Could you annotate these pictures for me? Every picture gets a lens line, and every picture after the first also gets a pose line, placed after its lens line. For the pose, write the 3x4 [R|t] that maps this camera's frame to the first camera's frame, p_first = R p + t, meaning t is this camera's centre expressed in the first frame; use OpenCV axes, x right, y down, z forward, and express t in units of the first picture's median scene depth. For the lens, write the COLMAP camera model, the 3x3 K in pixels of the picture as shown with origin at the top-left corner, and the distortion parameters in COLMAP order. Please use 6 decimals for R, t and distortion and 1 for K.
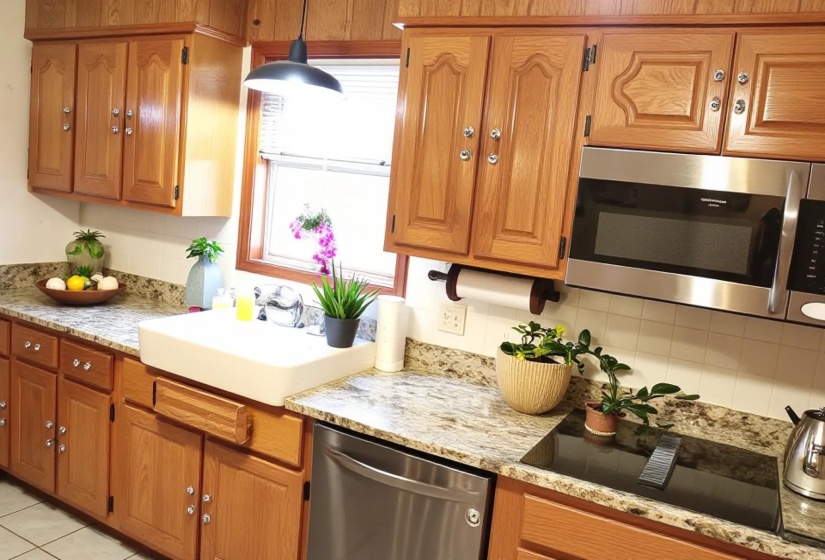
lens RADIAL K [[677.8, 0, 412.5], [0, 677.8, 280.0], [0, 0, 1]] dist [-0.223274, 0.189472]
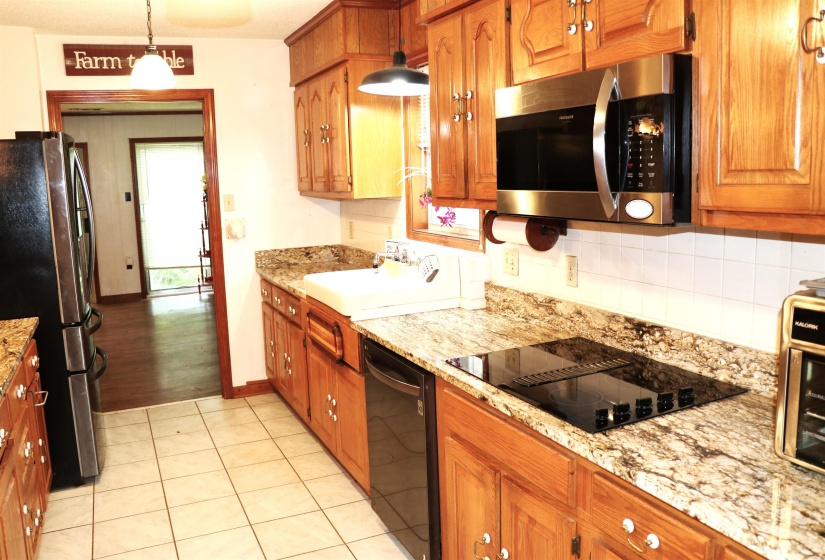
lens RADIAL K [[677.8, 0, 412.5], [0, 677.8, 280.0], [0, 0, 1]] dist [-0.223274, 0.189472]
pose [[0.802510, -0.030388, -0.595864, 0.636153], [0.024815, 0.999538, -0.017555, 0.109534], [0.596122, -0.000698, 0.802894, -0.020799]]
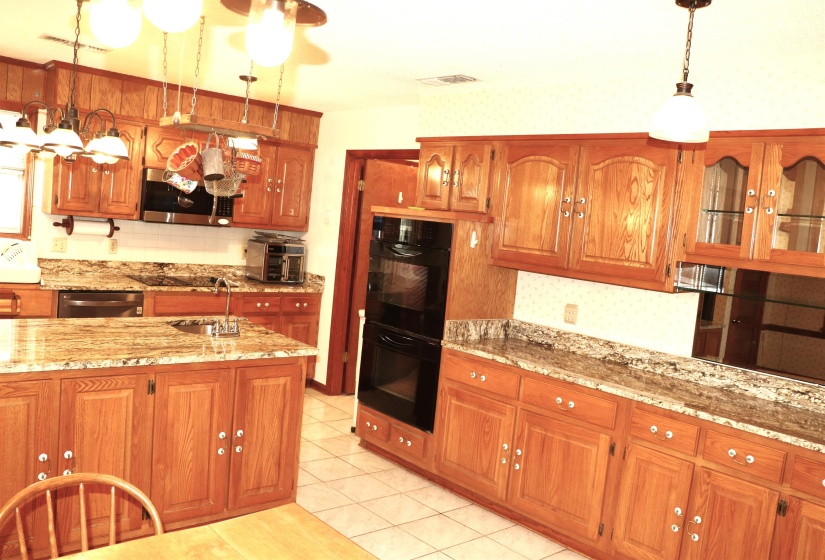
lens RADIAL K [[677.8, 0, 412.5], [0, 677.8, 280.0], [0, 0, 1]] dist [-0.223274, 0.189472]
pose [[0.337656, -0.140892, 0.930665, -1.496923], [0.063693, 0.989888, 0.126749, -0.017740], [-0.939112, 0.016479, 0.343216, -0.720425]]
